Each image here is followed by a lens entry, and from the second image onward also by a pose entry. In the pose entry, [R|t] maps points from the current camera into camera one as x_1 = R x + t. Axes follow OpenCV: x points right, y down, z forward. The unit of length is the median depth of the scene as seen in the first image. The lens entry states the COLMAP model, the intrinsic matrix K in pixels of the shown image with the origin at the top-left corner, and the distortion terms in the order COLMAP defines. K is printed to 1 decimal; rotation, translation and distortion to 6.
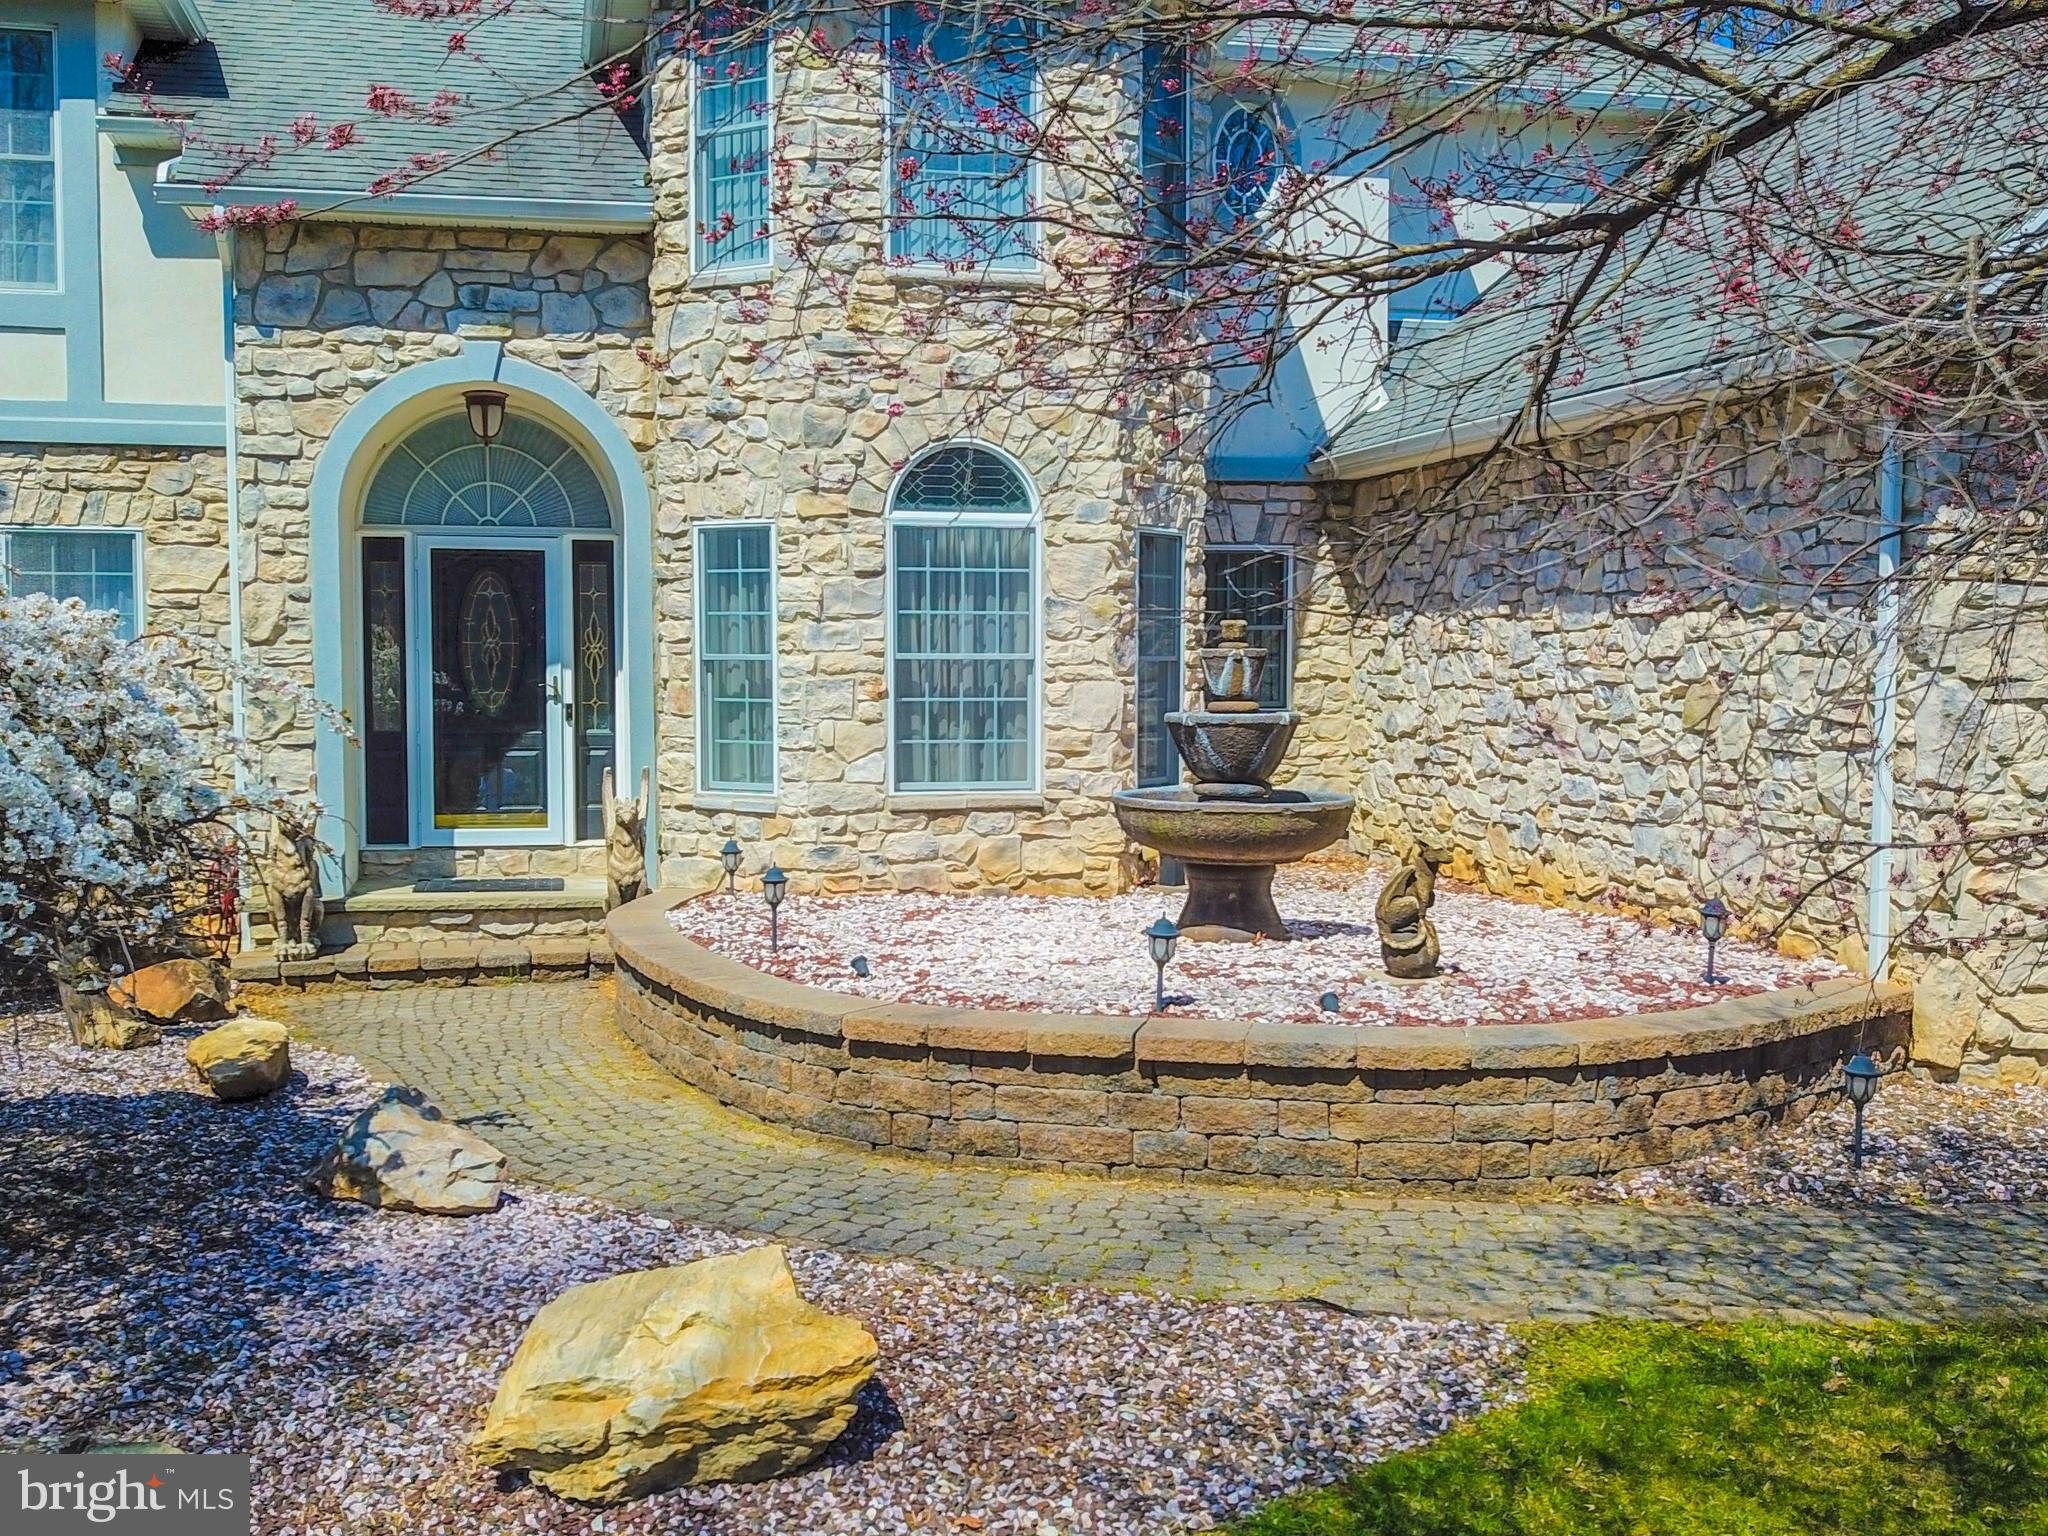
lens RADIAL K [[1975.6, 0, 1024.0], [0, 1975.6, 768.0], [0, 0, 1]] dist [0.063299, 0.004280]
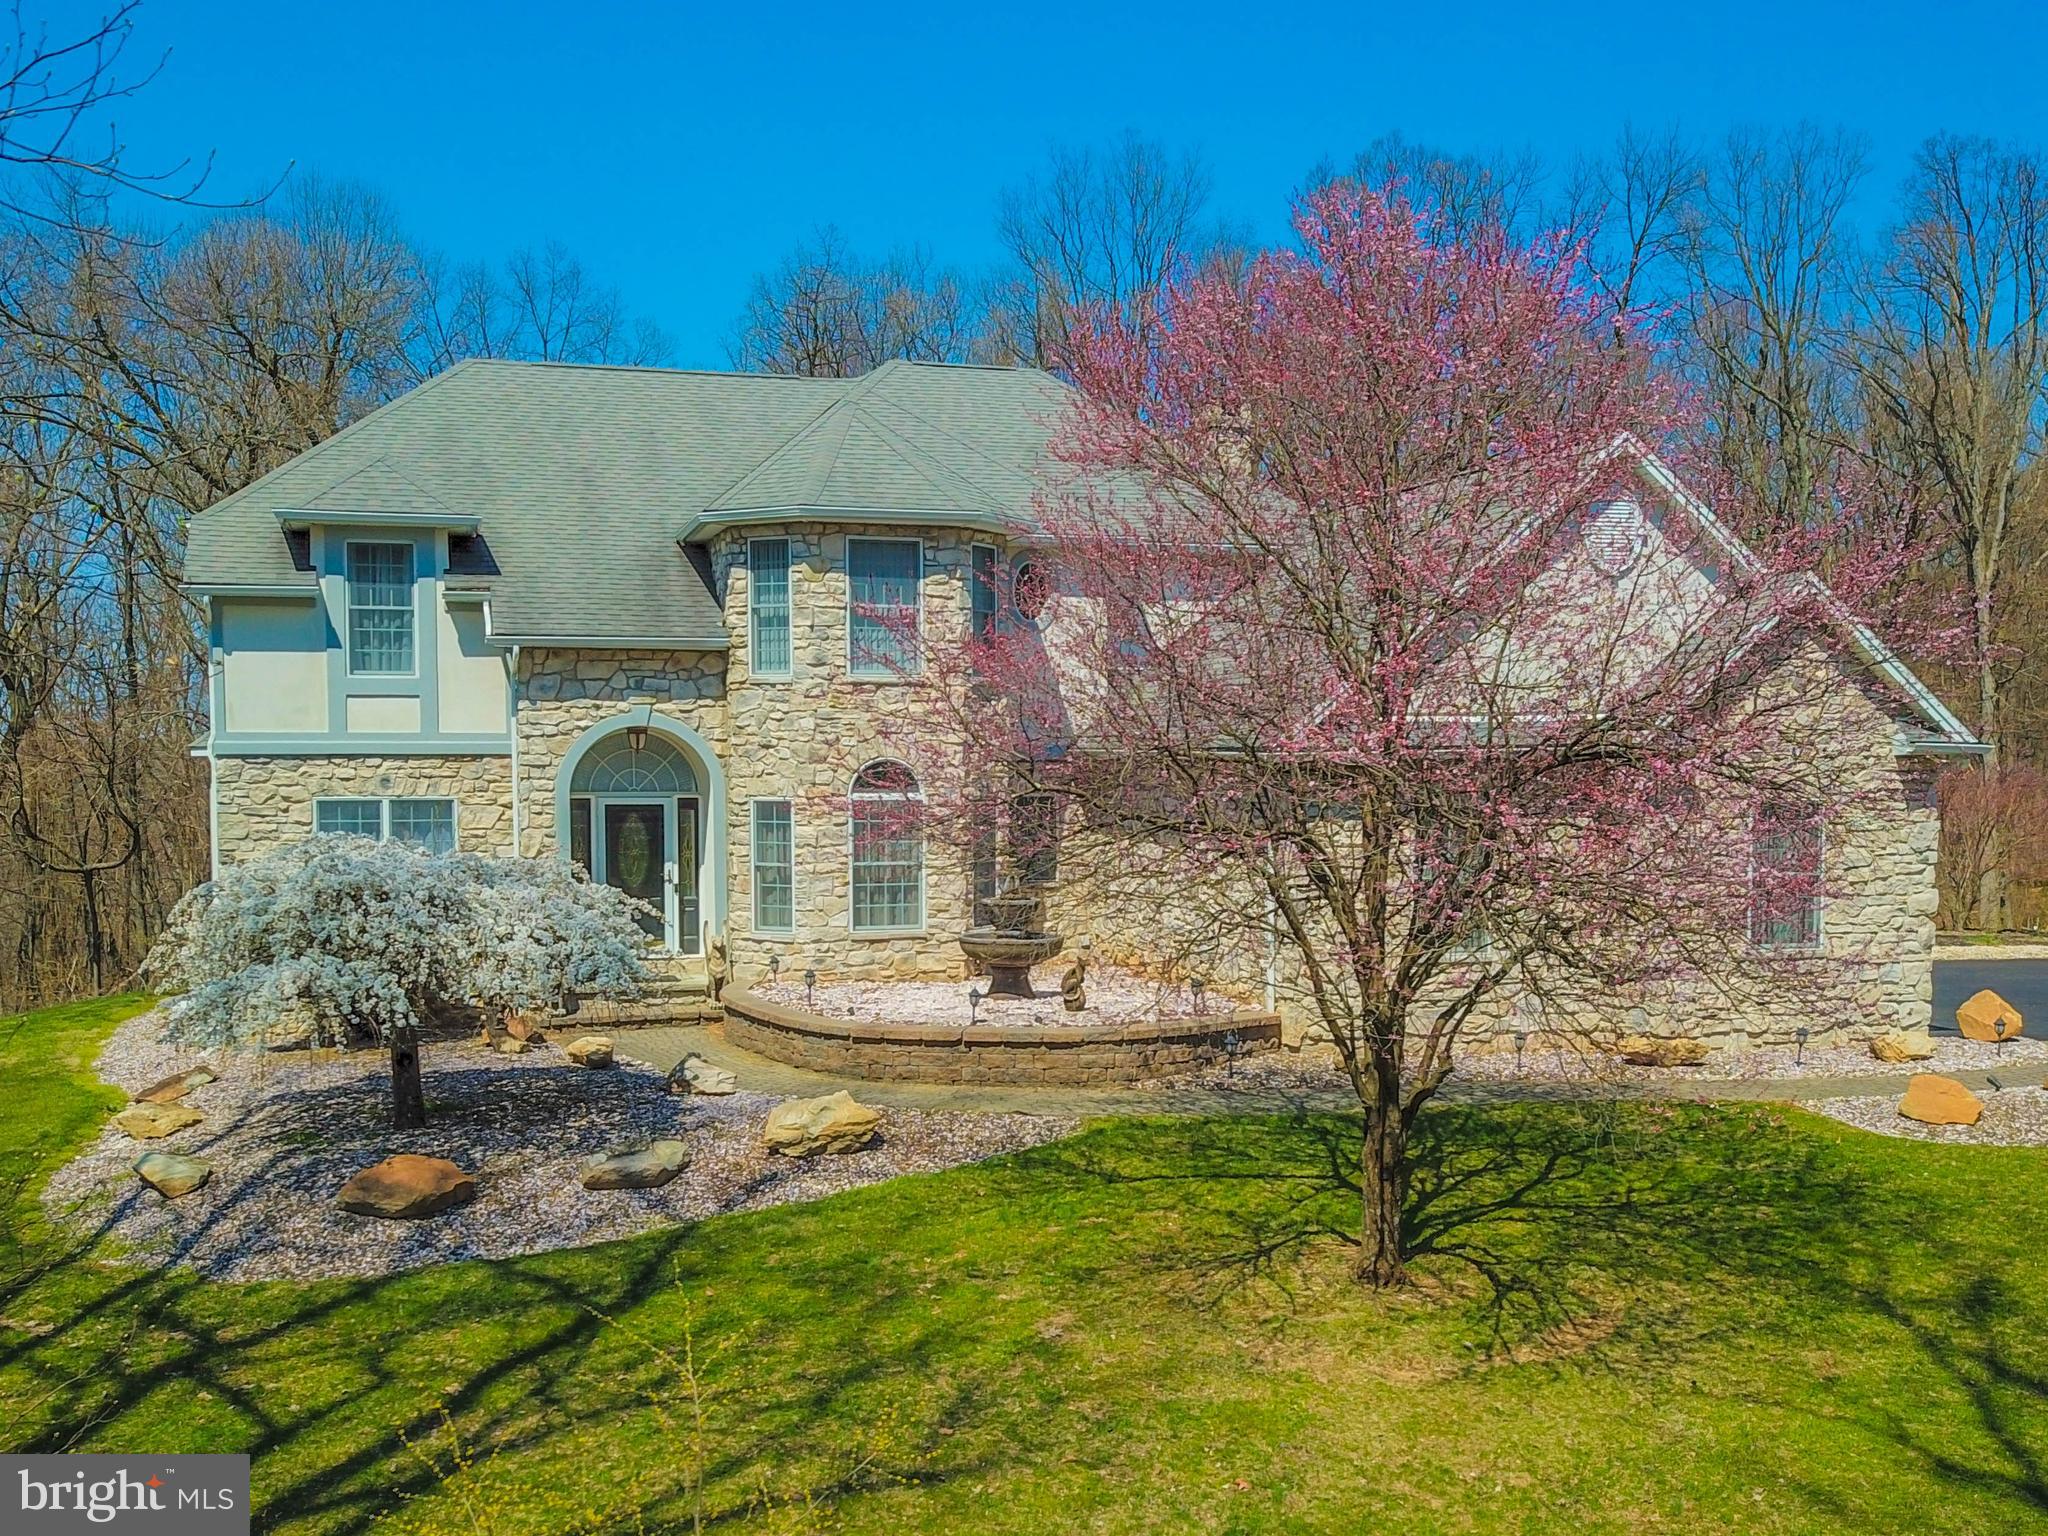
lens RADIAL K [[1871.2, 0, 1026.5], [0, 1871.2, 887.2], [0, 0, 1]] dist [0.132144, -0.004027]
pose [[0.997853, -0.007316, 0.065084, -0.012601], [0.006521, 0.999902, 0.012417, -0.055068], [-0.065168, -0.011966, 0.997803, -0.921112]]
